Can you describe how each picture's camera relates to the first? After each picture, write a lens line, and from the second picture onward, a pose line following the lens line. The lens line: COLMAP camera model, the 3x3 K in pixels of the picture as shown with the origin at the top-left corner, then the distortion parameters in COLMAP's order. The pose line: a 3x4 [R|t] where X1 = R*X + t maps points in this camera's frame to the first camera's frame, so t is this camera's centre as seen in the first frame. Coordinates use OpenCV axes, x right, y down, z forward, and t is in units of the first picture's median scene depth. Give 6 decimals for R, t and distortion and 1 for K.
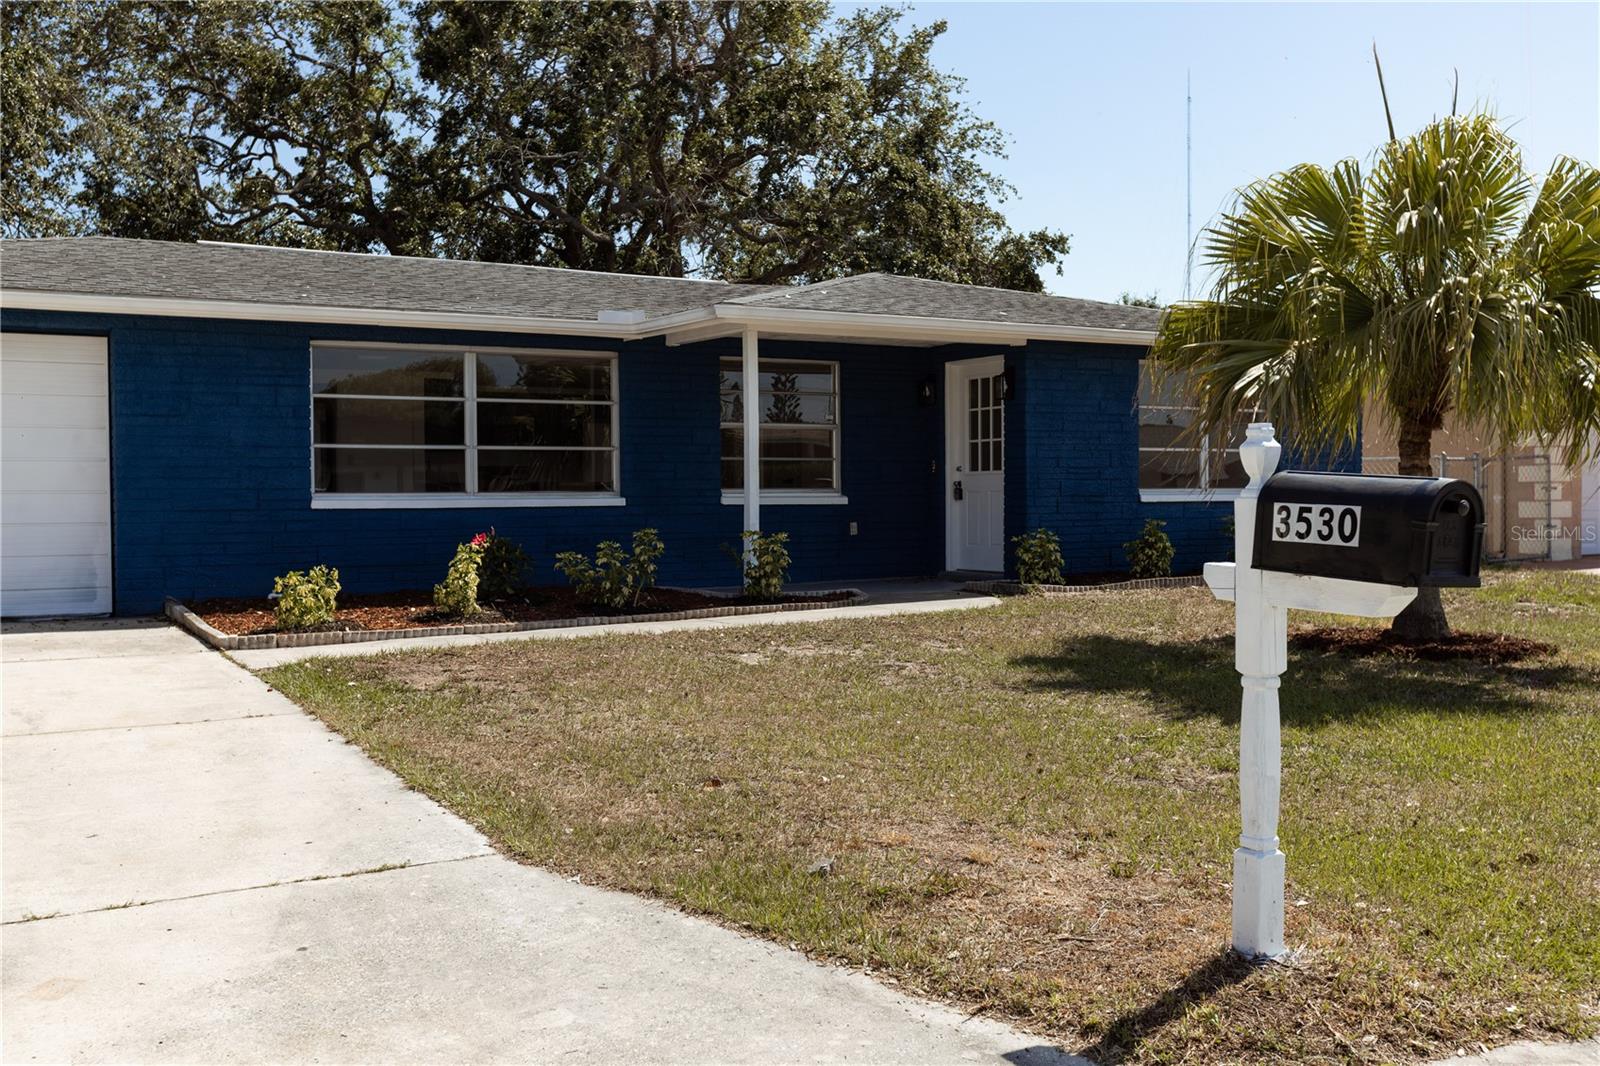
lens RADIAL K [[1535.4, 0, 802.7], [0, 1535.4, 534.7], [0, 0, 1]] dist [-0.014486, 0.000000]
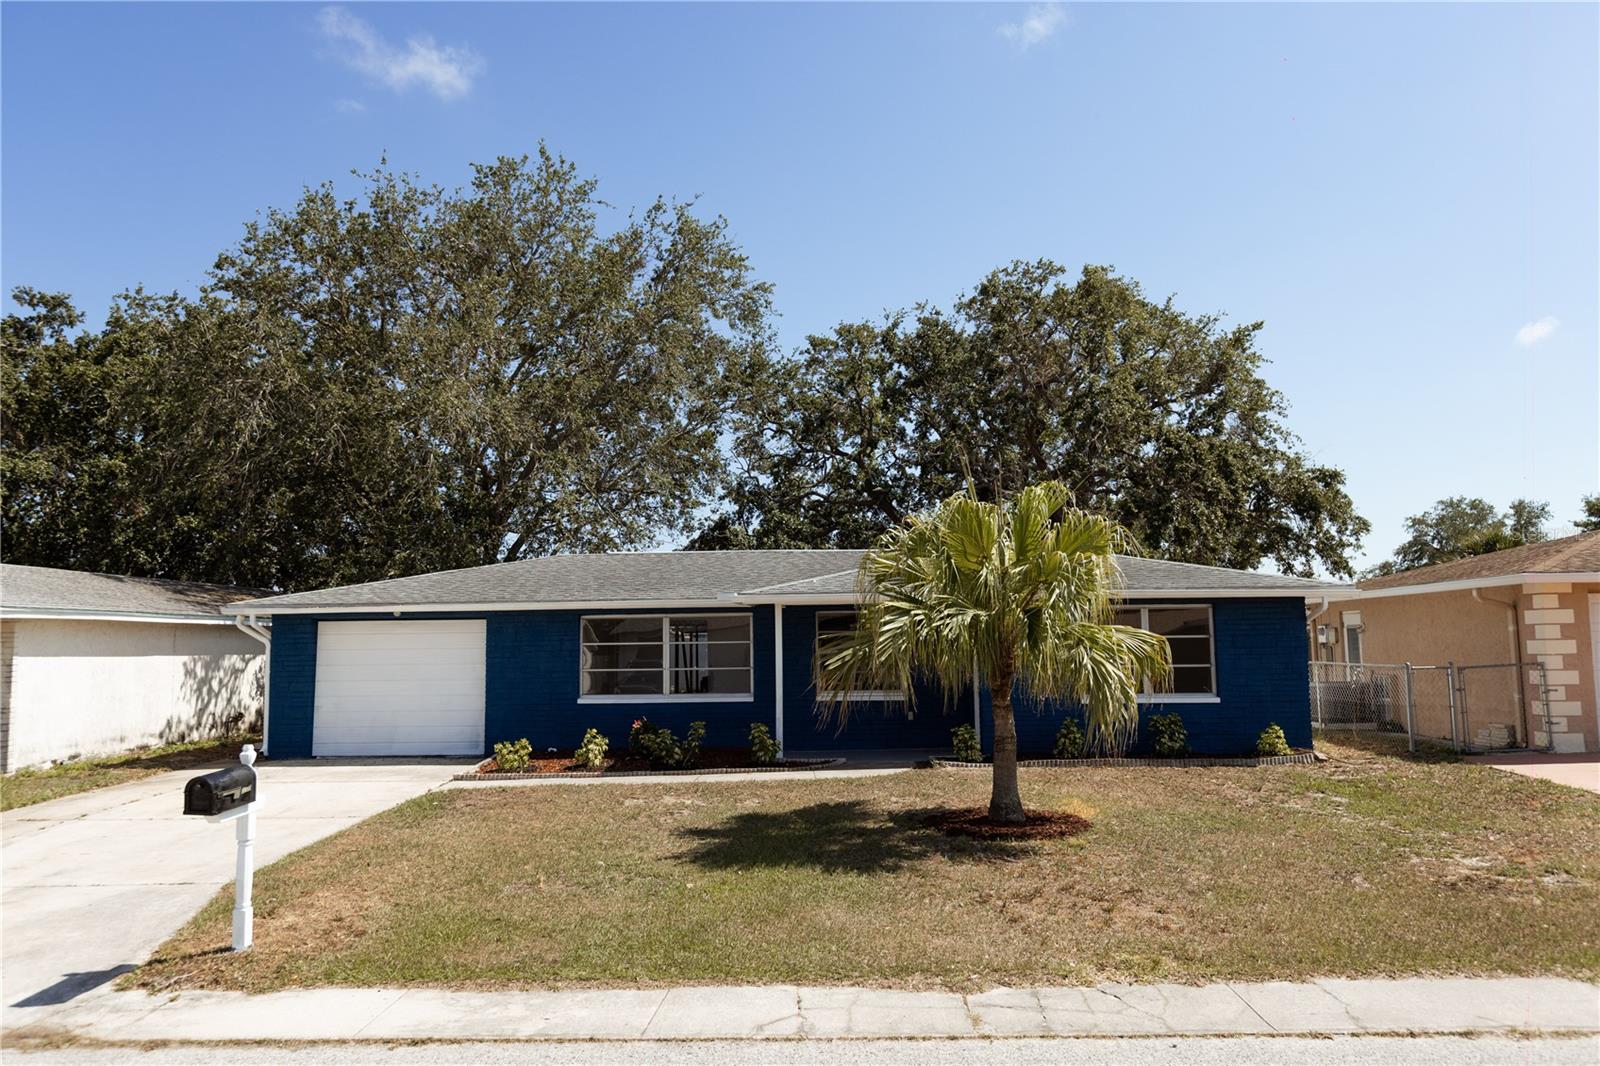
lens RADIAL K [[1111.6, 0, 802.8], [0, 1111.6, 530.9], [0, 0, 1]] dist [0.000382, 0.000087]
pose [[0.856141, -0.056414, -0.513654, 0.569581], [-0.007781, 0.992503, -0.121973, -0.055995], [0.516684, 0.108423, 0.849283, -0.056245]]
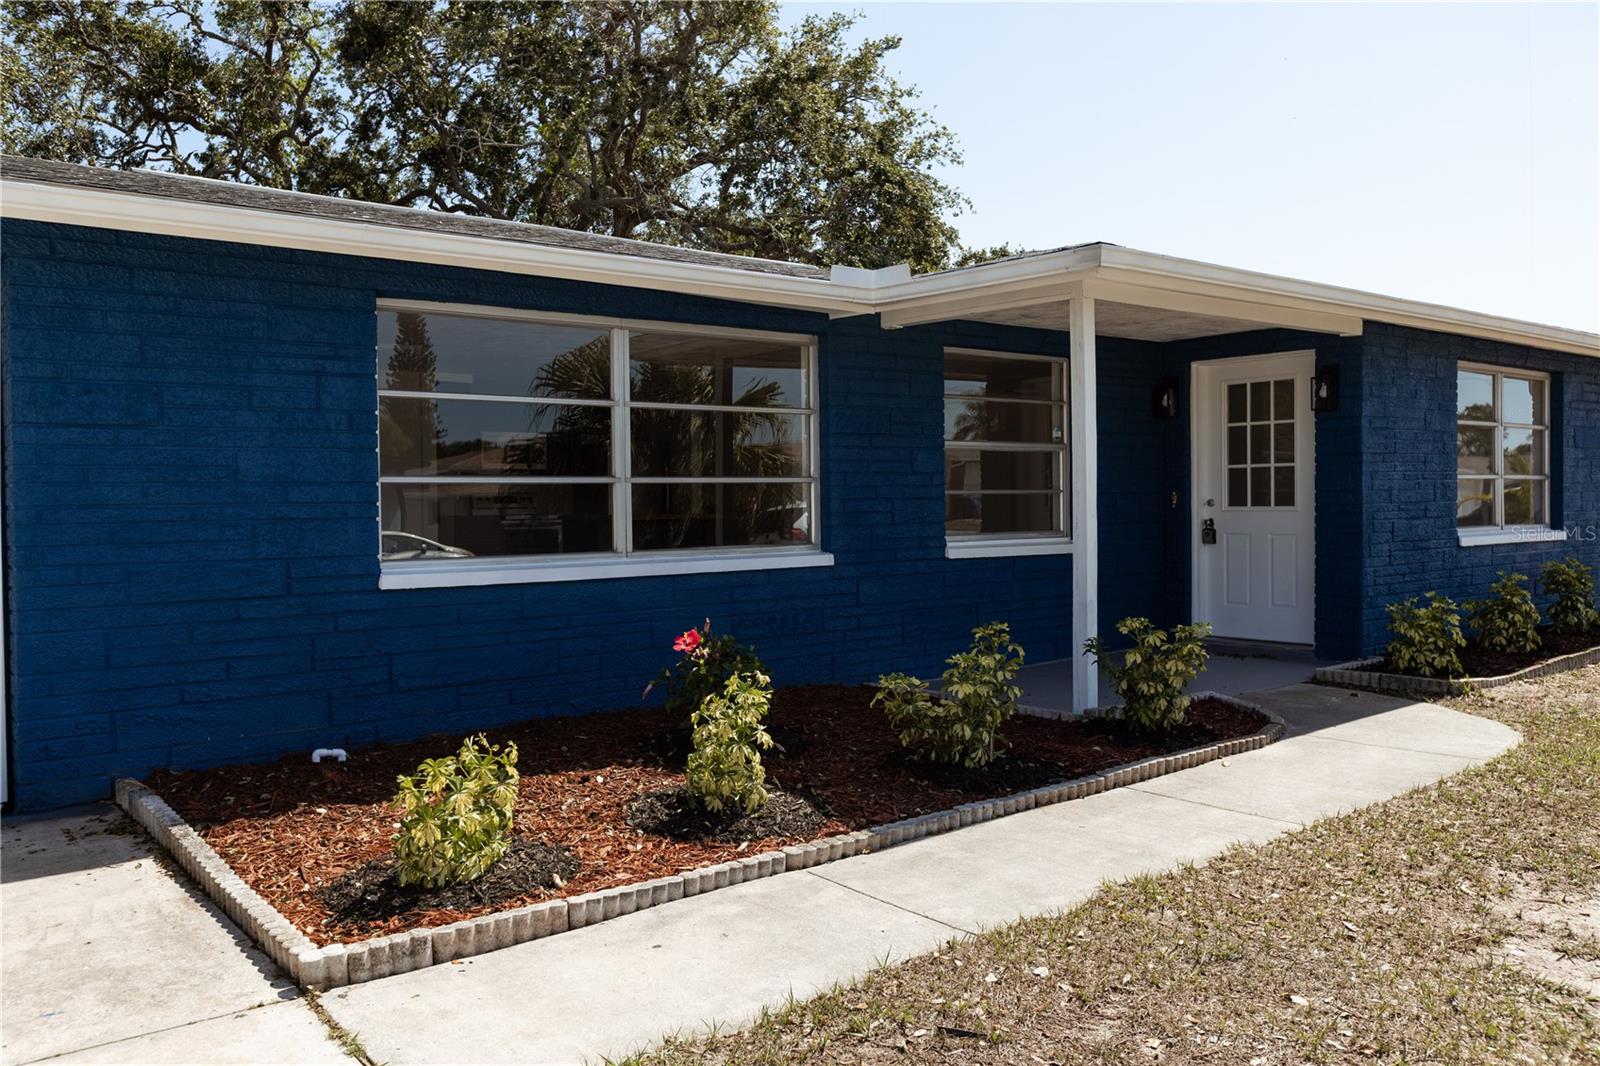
lens RADIAL K [[1287.0, 0, 796.4], [0, 1287.0, 527.9], [0, 0, 1]] dist [0.011561, -0.009079]
pose [[0.990261, -0.006966, 0.139047, -0.203012], [0.007420, 0.999969, -0.002749, -0.032825], [-0.139023, 0.003754, 0.990282, 0.435572]]
